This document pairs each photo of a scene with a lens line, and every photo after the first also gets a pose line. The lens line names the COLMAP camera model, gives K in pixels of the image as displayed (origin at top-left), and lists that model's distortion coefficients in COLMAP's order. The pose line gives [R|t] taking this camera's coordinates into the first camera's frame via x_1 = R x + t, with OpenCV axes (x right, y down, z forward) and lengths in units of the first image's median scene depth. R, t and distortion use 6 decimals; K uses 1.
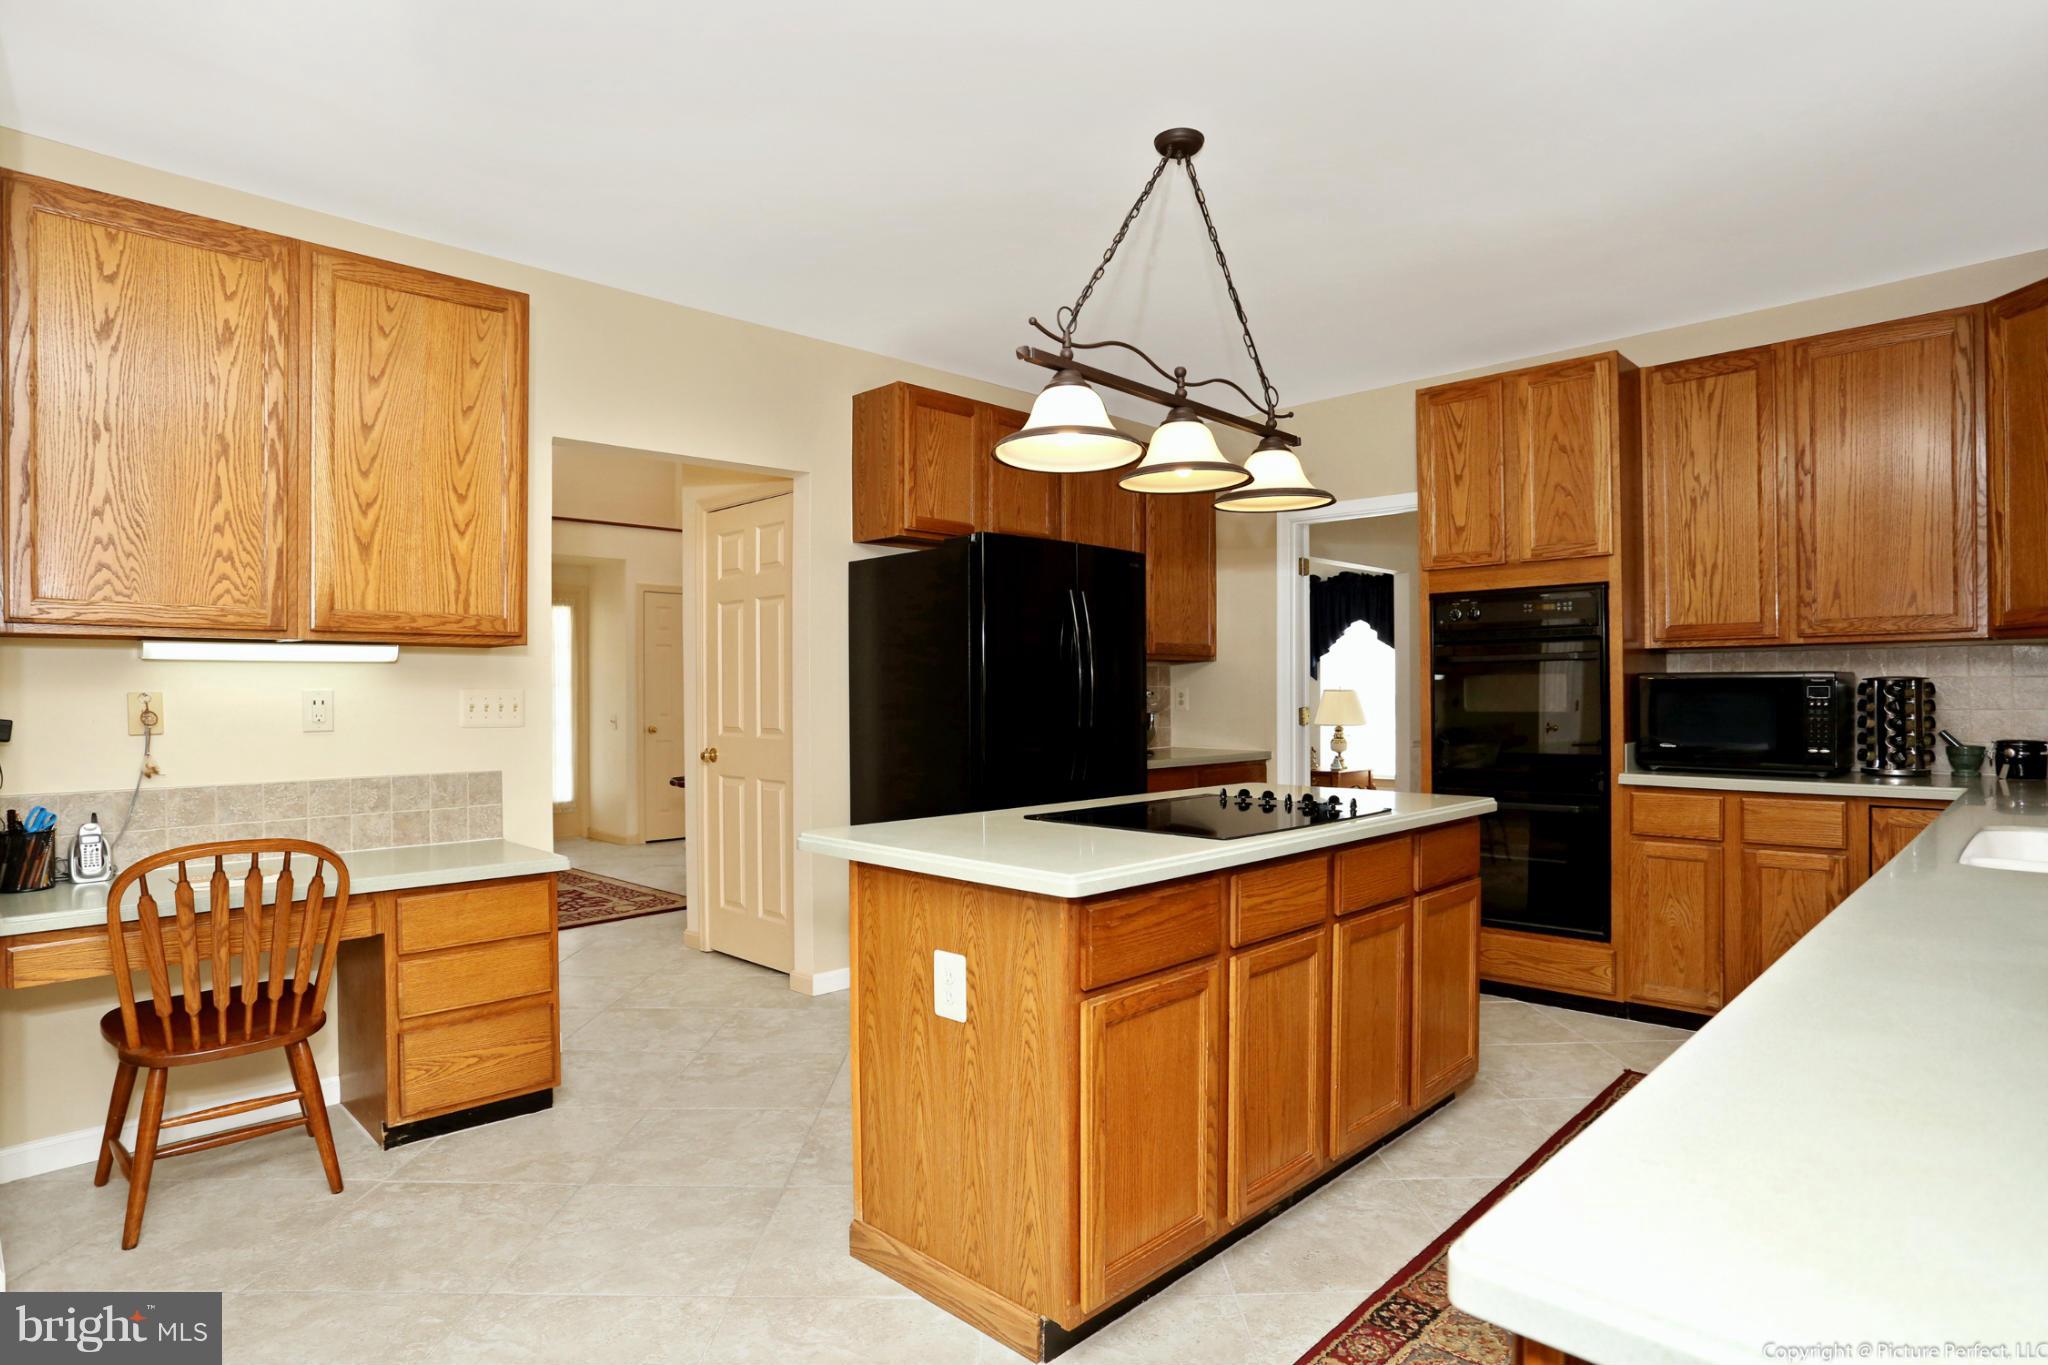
lens RADIAL K [[1096.5, 0, 1021.3], [0, 1096.5, 684.3], [0, 0, 1]] dist [-0.046220, 0.001053]
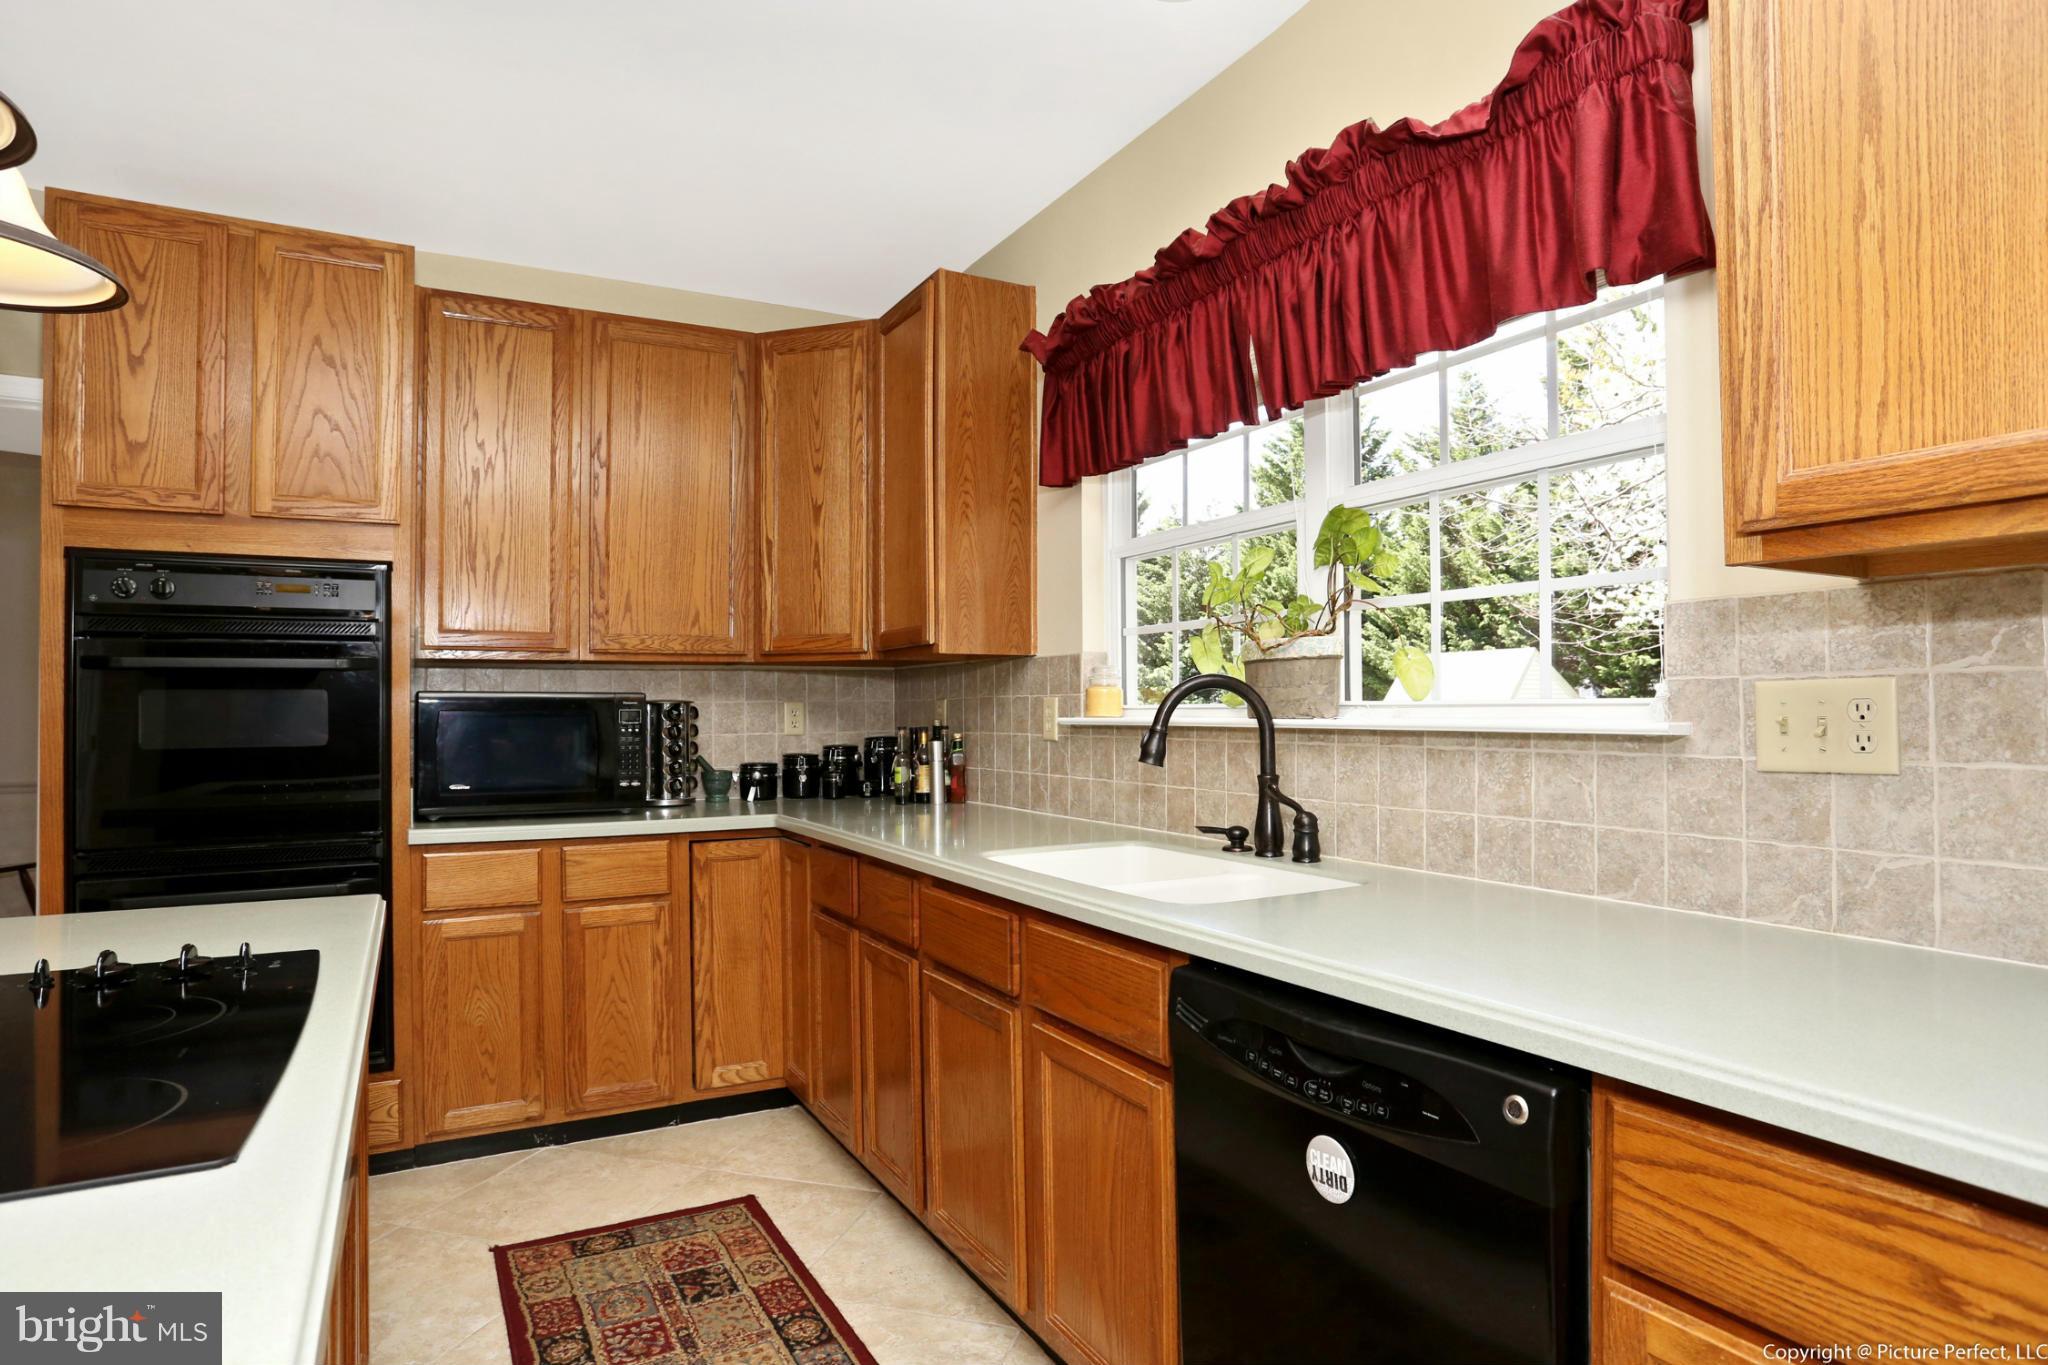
lens RADIAL K [[1128.1, 0, 1017.5], [0, 1128.1, 690.8], [0, 0, 1]] dist [-0.072475, 0.041272]
pose [[0.299901, 0.021288, 0.953733, -0.028956], [-0.002458, 0.999765, -0.021542, 0.005297], [-0.953967, 0.004116, 0.299882, 0.411784]]
